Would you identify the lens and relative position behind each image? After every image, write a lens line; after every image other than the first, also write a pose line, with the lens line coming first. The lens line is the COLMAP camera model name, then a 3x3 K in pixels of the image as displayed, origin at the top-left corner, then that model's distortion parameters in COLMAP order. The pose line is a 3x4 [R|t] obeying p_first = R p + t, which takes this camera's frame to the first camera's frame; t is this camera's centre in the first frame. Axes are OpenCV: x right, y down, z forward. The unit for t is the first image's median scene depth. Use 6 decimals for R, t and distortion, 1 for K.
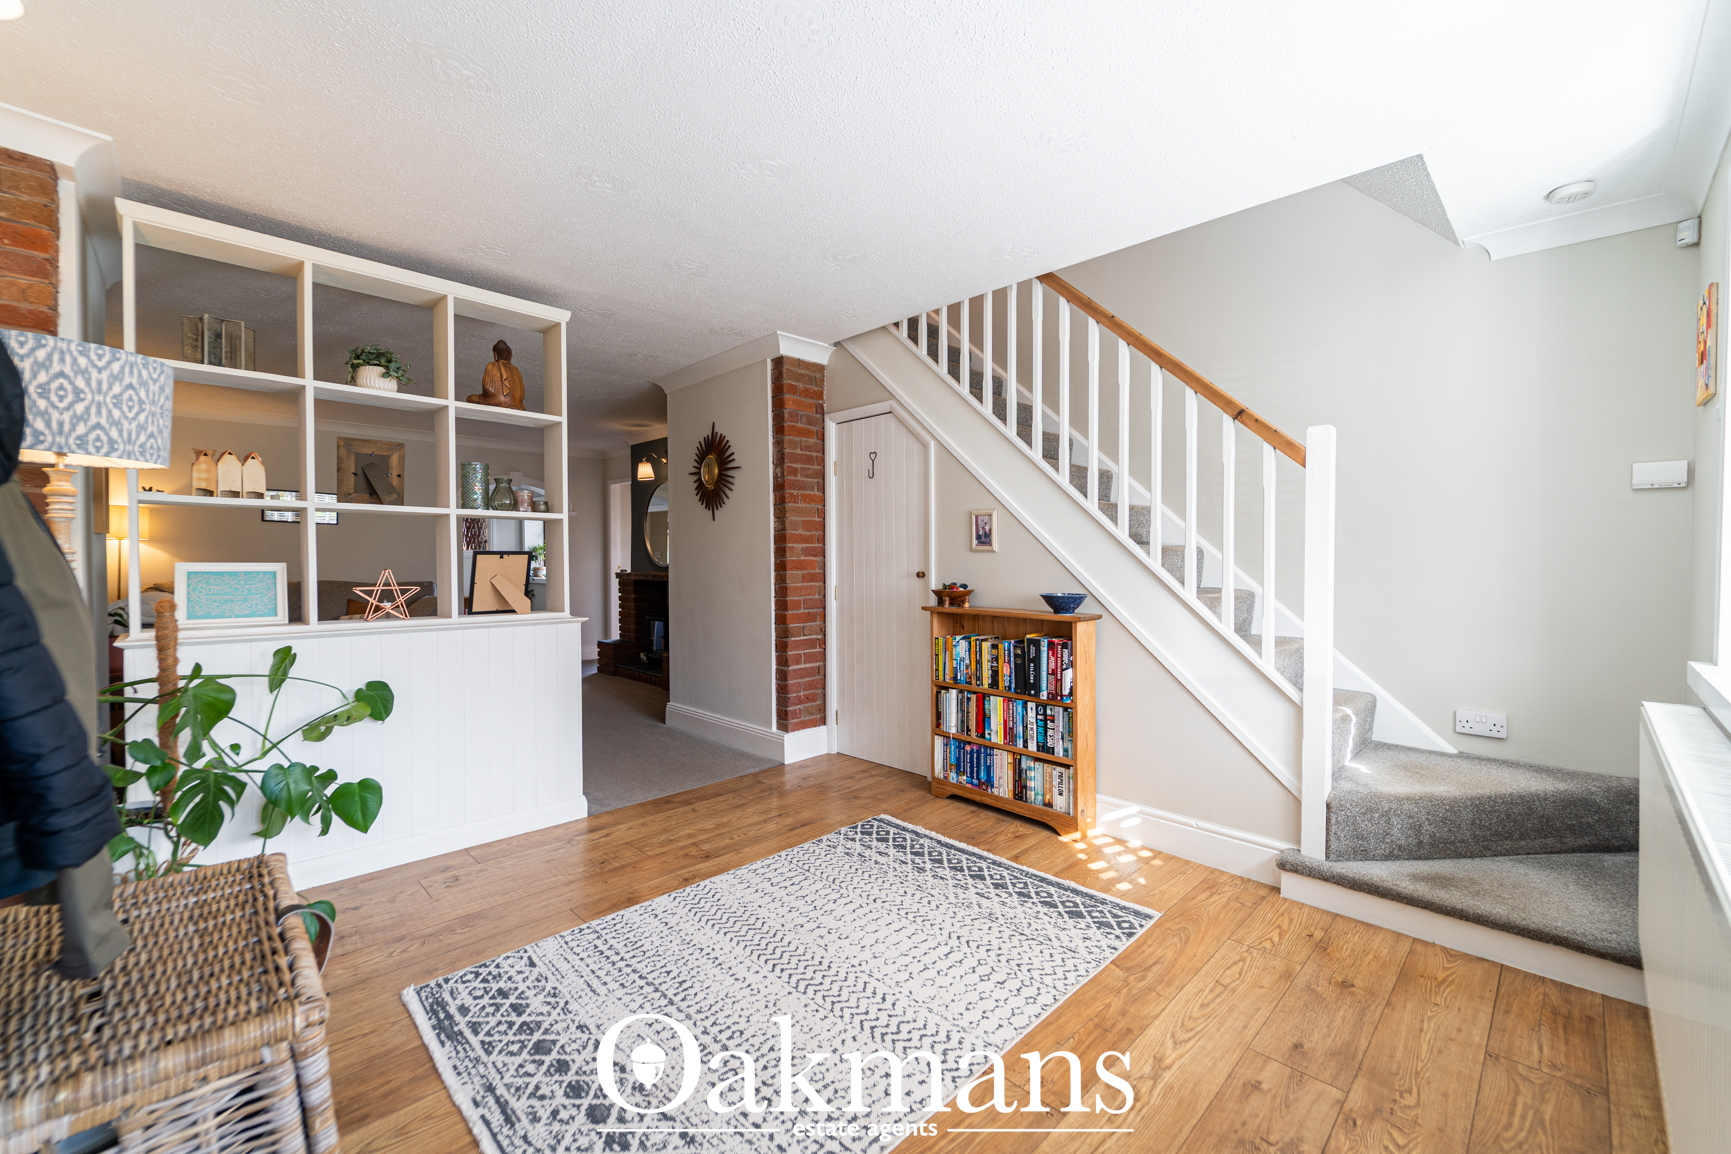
lens RADIAL K [[716.4, 0, 875.7], [0, 716.4, 572.7], [0, 0, 1]] dist [0.001534, -0.000312]
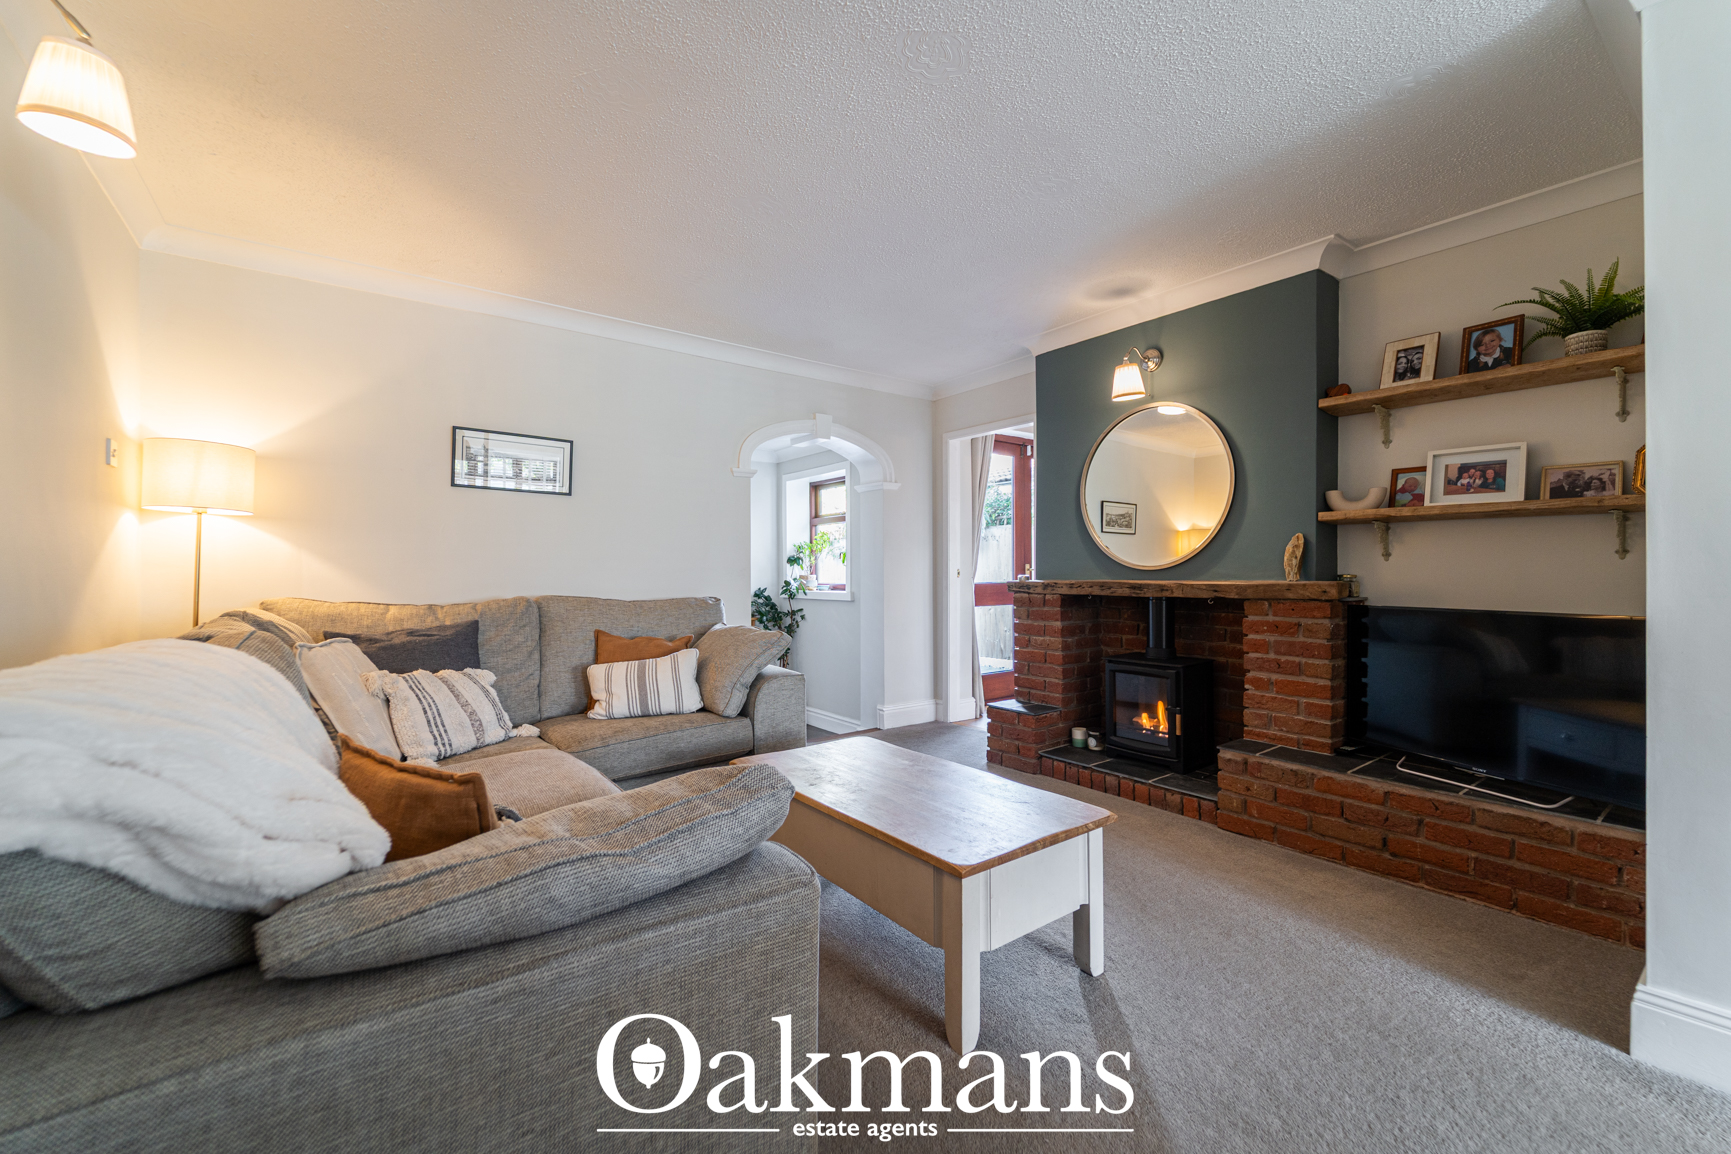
lens RADIAL K [[716.4, 0, 875.7], [0, 716.4, 572.7], [0, 0, 1]] dist [0.001534, -0.000312]
pose [[0.991487, 0.002053, -0.130190, -0.582281], [-0.004284, 0.999849, -0.016862, 0.004173], [0.130136, 0.017276, 0.991346, 0.630265]]
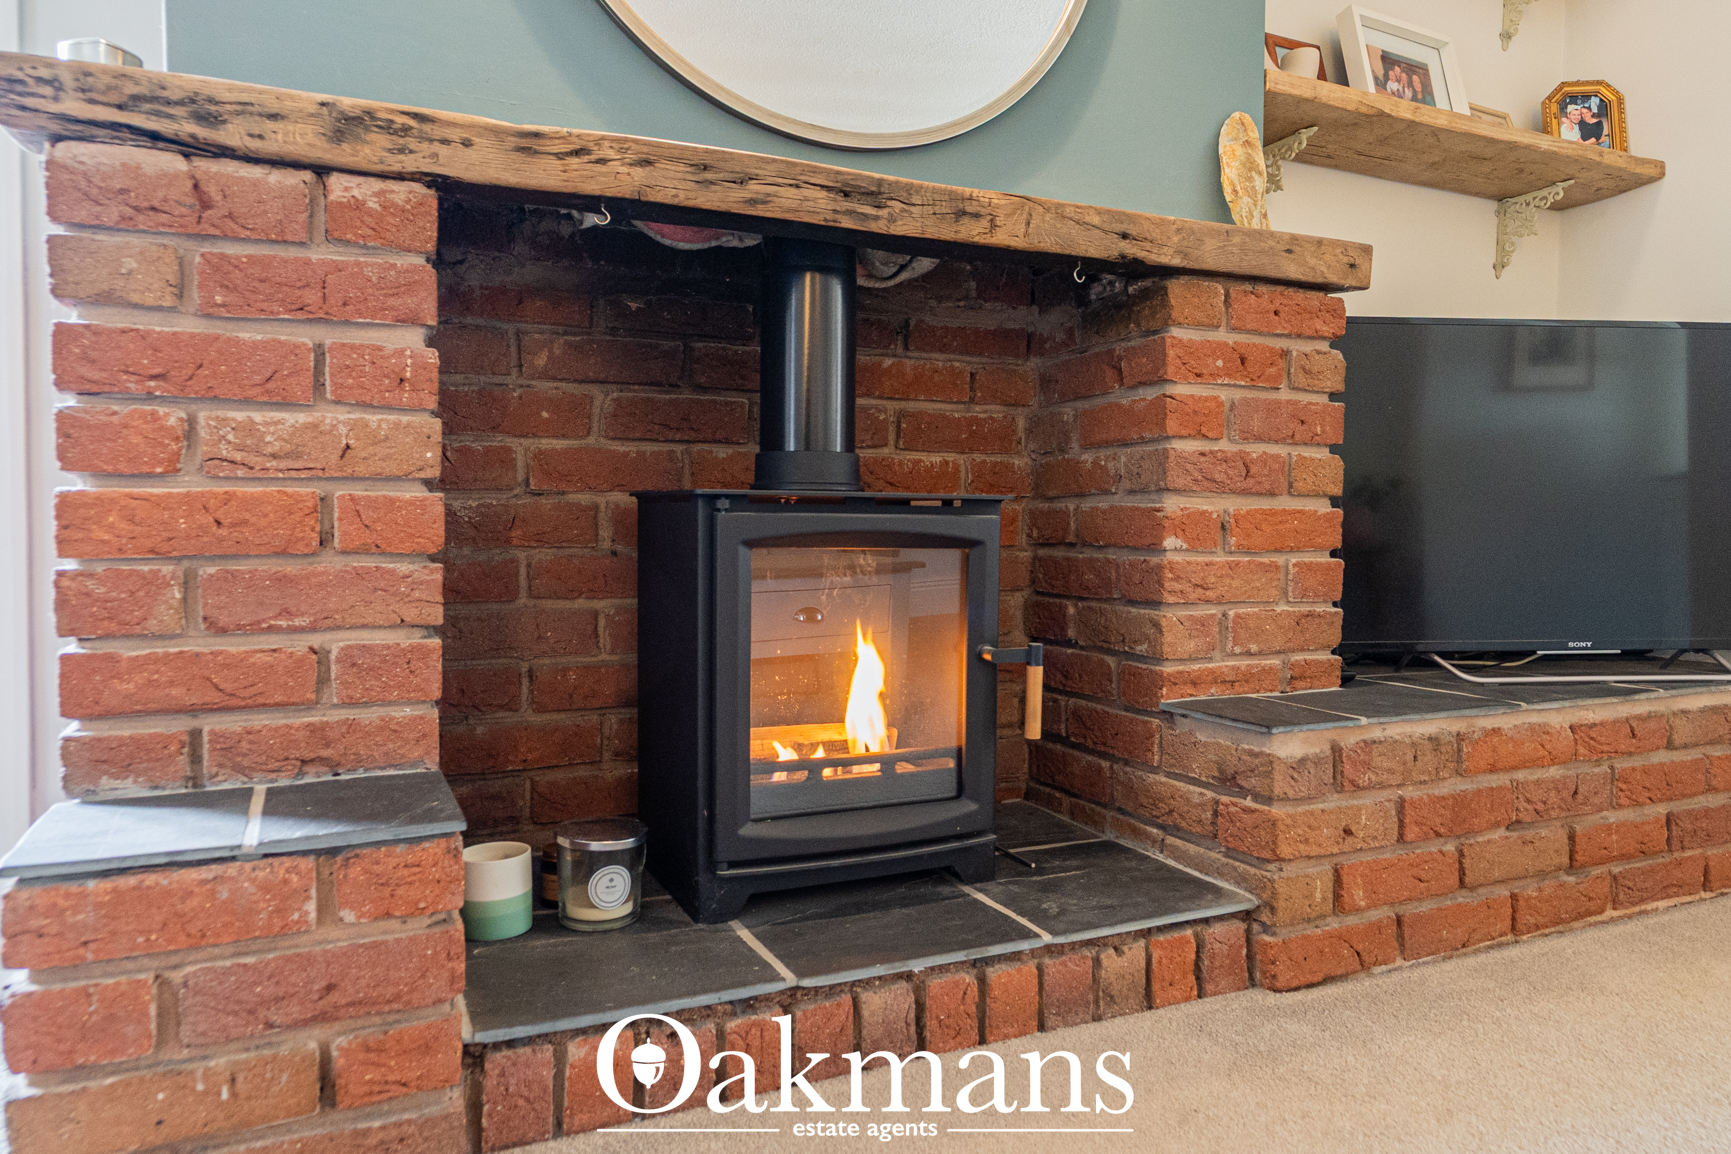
lens RADIAL K [[1142.3, 0, 875.5], [0, 1142.3, 572.4], [0, 0, 1]] dist [0.004985, -0.000762]
pose [[0.333500, -0.032351, 0.942195, -0.682905], [0.014051, 0.999471, 0.029344, 0.090327], [-0.942646, 0.003453, 0.333778, 1.273875]]
